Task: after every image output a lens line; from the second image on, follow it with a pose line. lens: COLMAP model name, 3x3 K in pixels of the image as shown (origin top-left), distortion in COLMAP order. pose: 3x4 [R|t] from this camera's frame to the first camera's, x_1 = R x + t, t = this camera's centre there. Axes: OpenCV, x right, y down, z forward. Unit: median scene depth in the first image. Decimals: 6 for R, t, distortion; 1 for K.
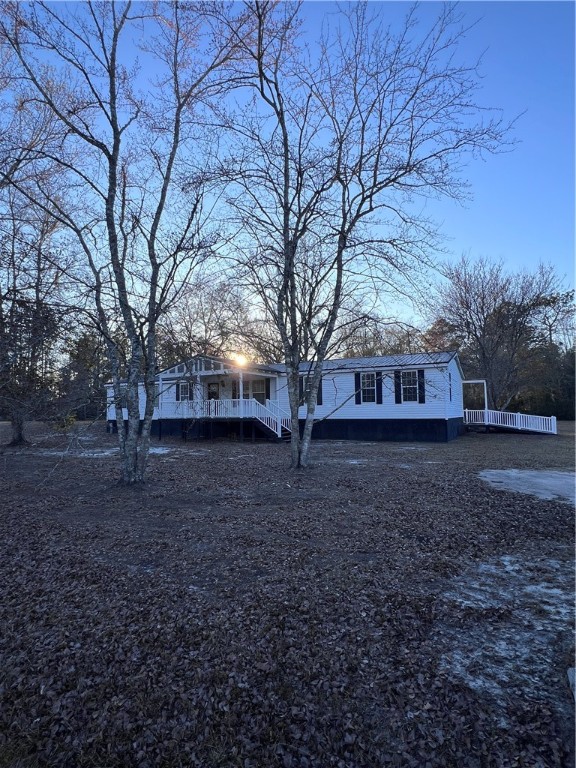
lens RADIAL K [[409.3, 0, 288.0], [0, 409.3, 384.0], [0, 0, 1]] dist [-0.001048, -0.000221]
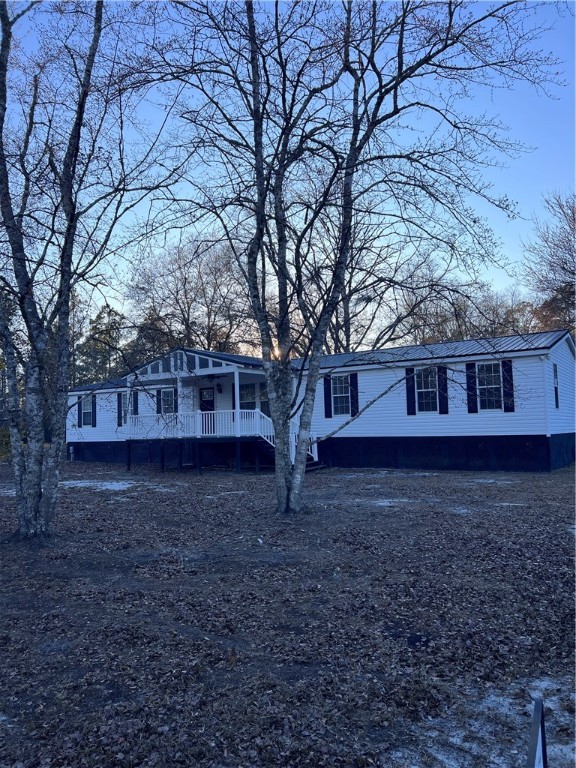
lens RADIAL K [[576.6, 0, 288.0], [0, 576.6, 384.0], [0, 0, 1]] dist [0.095766, -0.110178]
pose [[0.994198, -0.021042, -0.105483, 0.110761], [0.020229, 0.999757, -0.008768, 0.005897], [0.105642, 0.006584, 0.994382, 0.062683]]
